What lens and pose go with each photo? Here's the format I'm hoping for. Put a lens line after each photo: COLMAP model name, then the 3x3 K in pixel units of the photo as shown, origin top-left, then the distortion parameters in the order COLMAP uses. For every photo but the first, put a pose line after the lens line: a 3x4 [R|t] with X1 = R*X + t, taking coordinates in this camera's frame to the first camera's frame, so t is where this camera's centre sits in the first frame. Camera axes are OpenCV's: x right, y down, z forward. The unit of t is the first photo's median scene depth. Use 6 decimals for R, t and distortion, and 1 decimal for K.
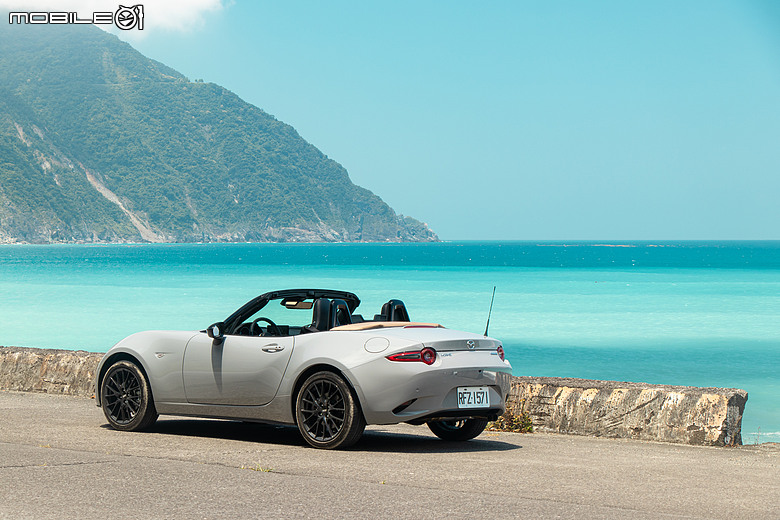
lens RADIAL K [[1995.9, 0, 390.0], [0, 1995.9, 260.3], [0, 0, 1]] dist [-0.115455, 0.000000]
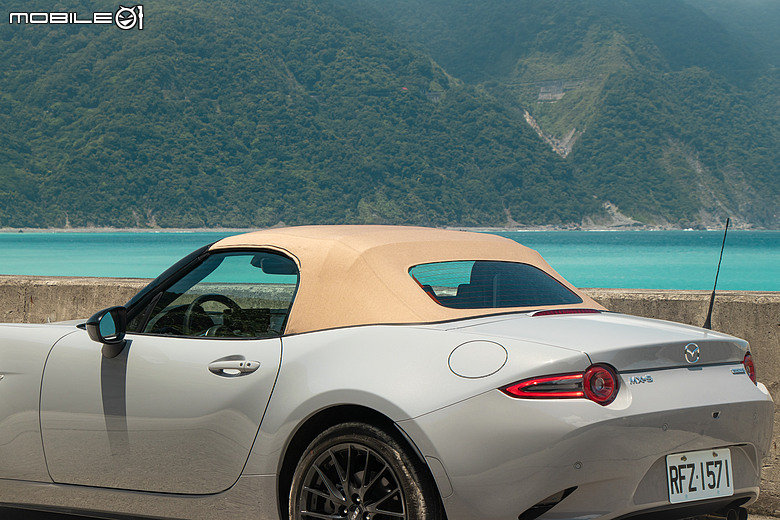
lens RADIAL K [[2389.3, 0, 390.2], [0, 2389.3, 259.7], [0, 0, 1]] dist [-0.100150, 0.000000]
pose [[0.999860, -0.013391, -0.010011, -0.019154], [0.013641, 0.999587, 0.025289, 0.008308], [0.009669, -0.025422, 0.999630, 0.483243]]
